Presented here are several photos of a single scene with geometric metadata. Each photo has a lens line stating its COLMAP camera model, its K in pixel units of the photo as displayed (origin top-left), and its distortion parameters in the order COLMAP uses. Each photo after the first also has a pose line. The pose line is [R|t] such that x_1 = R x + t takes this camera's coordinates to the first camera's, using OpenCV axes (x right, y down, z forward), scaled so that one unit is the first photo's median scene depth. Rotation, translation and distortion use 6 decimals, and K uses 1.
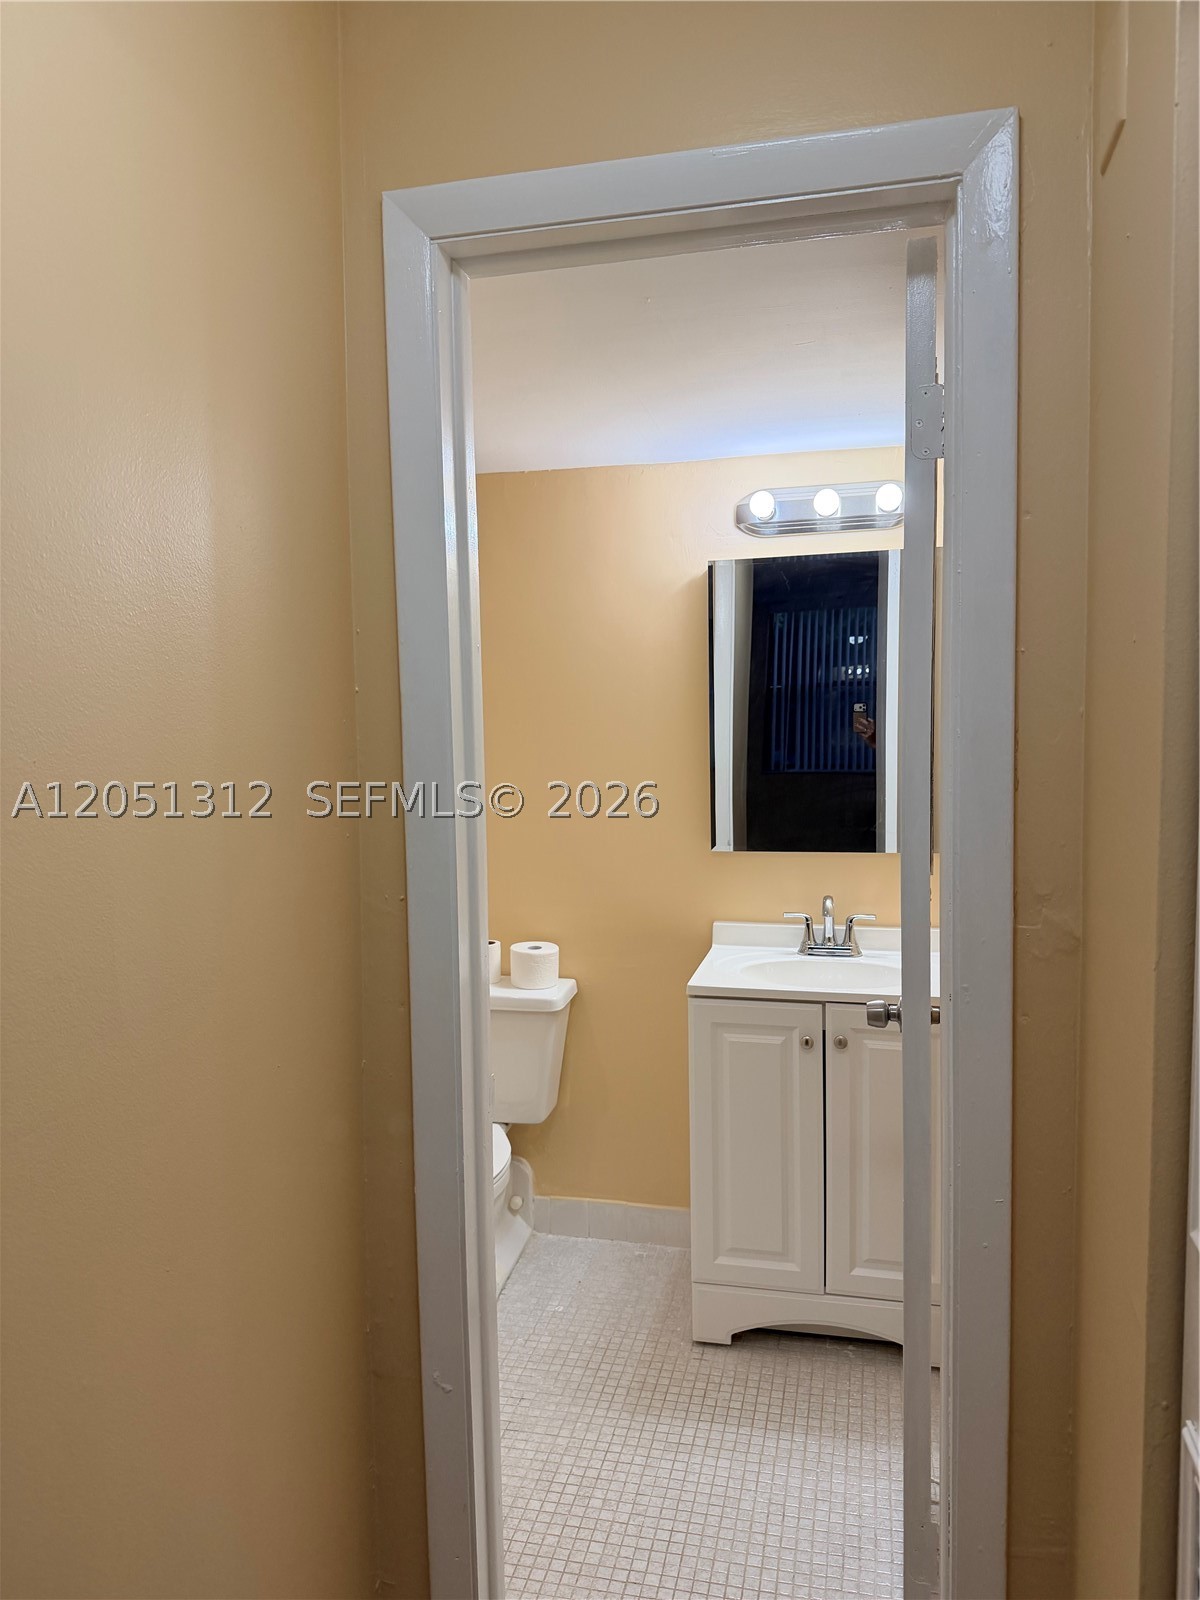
lens RADIAL K [[1137.0, 0, 597.6], [0, 1137.0, 802.2], [0, 0, 1]] dist [0.069198, -0.033031]
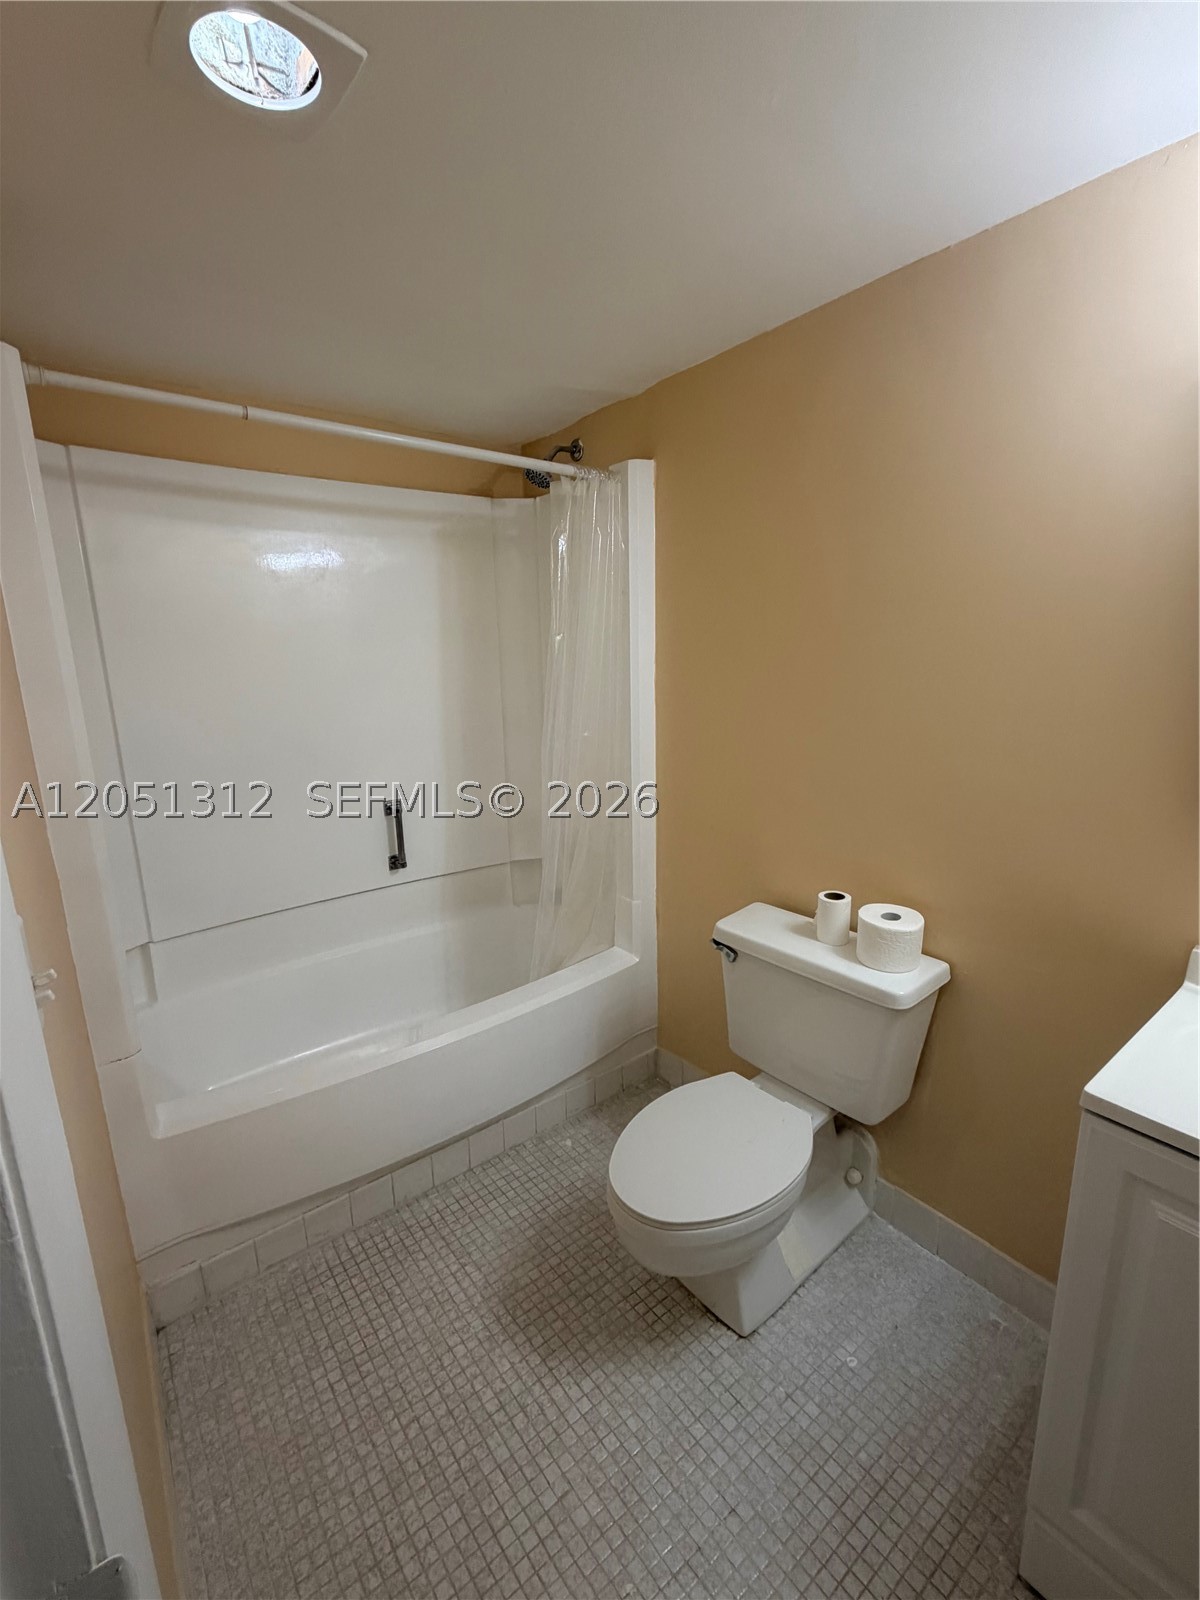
lens RADIAL K [[696.7, 0, 599.6], [0, 696.7, 798.6], [0, 0, 1]] dist [0.001181, 0.000058]
pose [[0.776508, 0.130590, -0.616427, 0.073977], [-0.027922, 0.984458, 0.173384, -0.029917], [0.629489, -0.117422, 0.768086, 0.512574]]
